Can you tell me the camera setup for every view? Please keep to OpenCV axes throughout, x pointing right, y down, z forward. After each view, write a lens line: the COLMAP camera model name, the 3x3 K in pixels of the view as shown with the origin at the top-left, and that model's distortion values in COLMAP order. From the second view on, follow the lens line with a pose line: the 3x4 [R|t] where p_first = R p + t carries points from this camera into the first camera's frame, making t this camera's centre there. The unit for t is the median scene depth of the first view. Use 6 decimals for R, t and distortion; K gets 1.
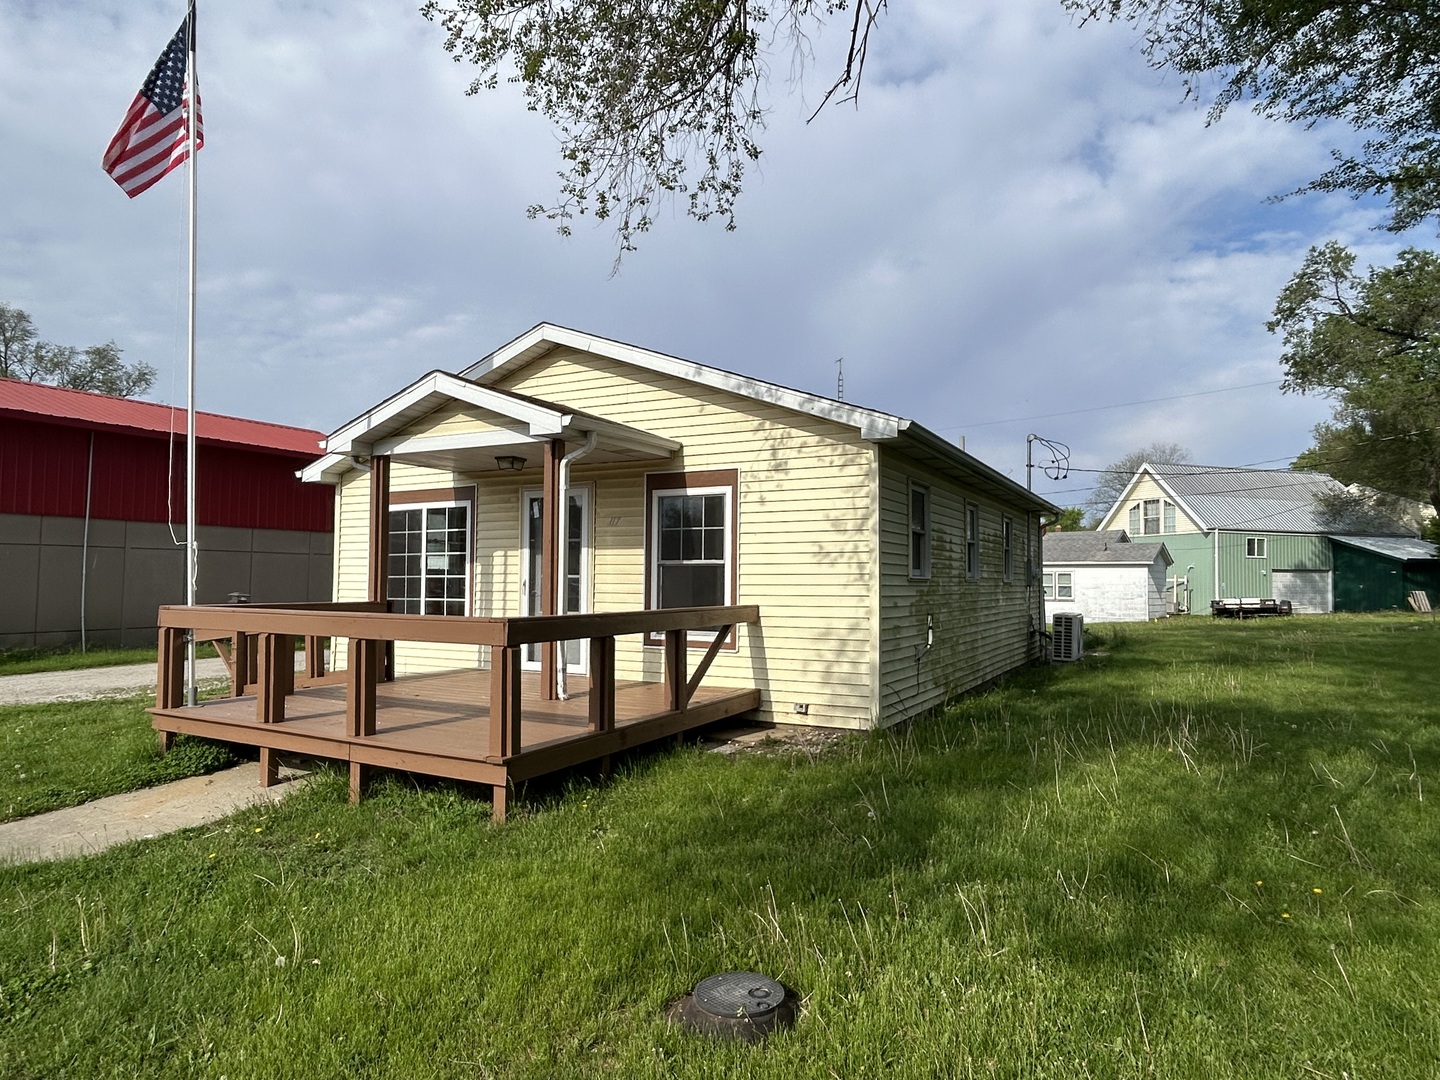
lens RADIAL K [[863.1, 0, 720.0], [0, 863.1, 540.0], [0, 0, 1]] dist [0.003234, -0.000296]
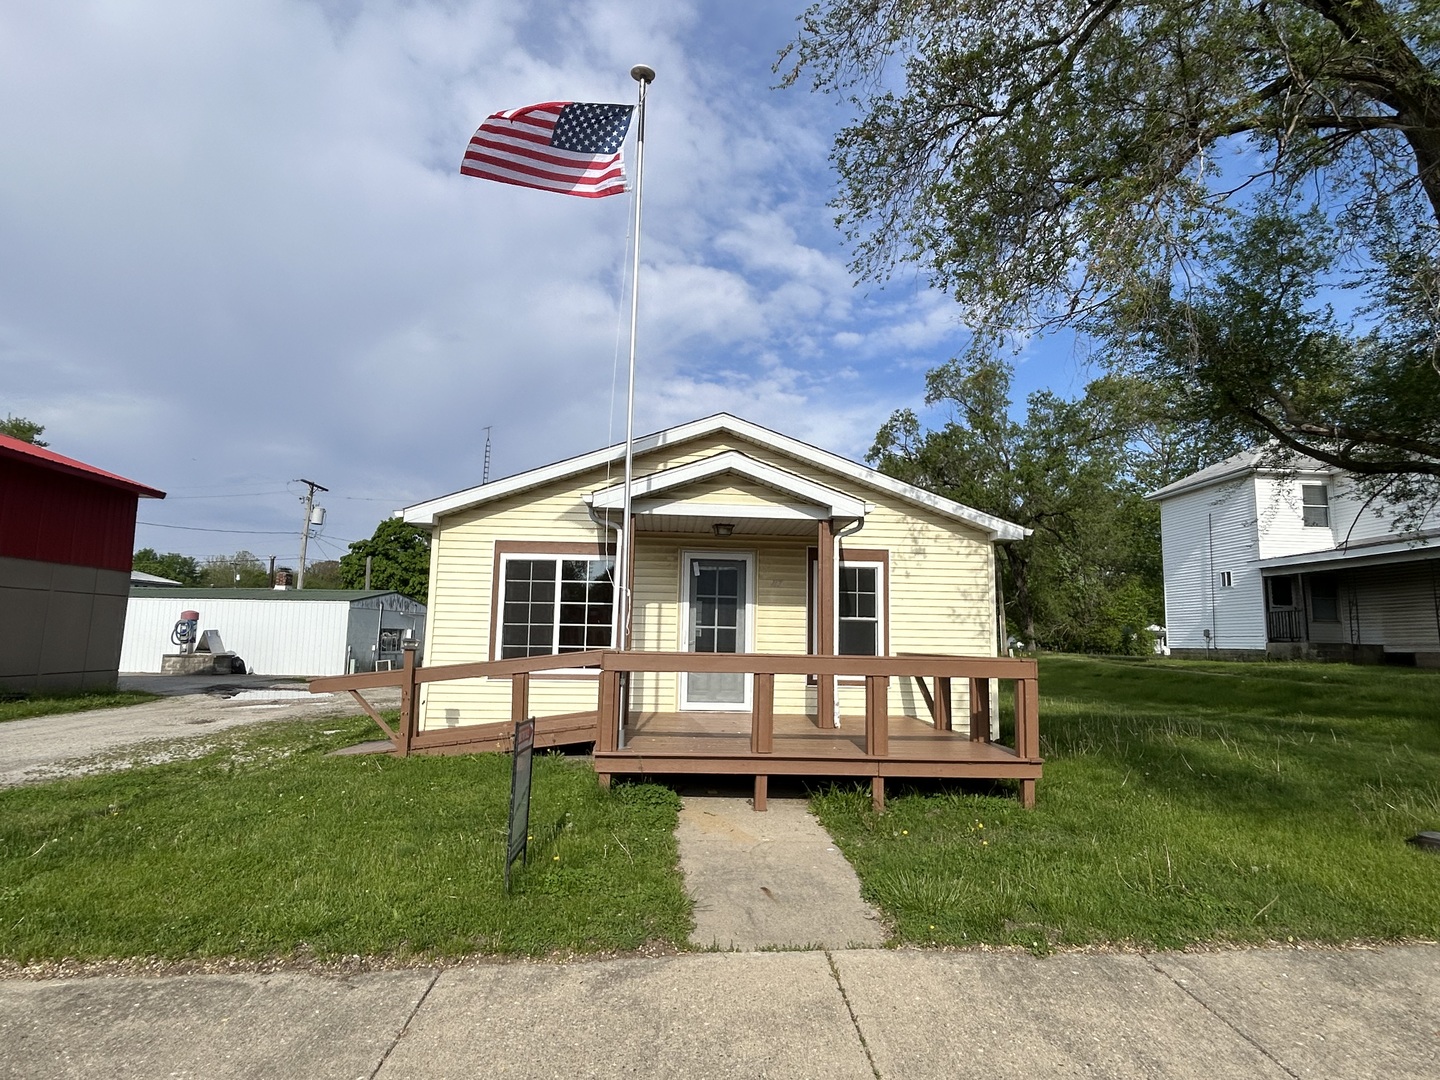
lens RADIAL K [[786.5, 0, 721.8], [0, 786.5, 537.6], [0, 0, 1]] dist [0.000672, 0.000027]
pose [[0.849784, 0.078735, 0.521218, -0.783694], [-0.039952, 0.995558, -0.085251, 0.012136], [-0.525615, 0.051621, 0.849155, 0.092879]]
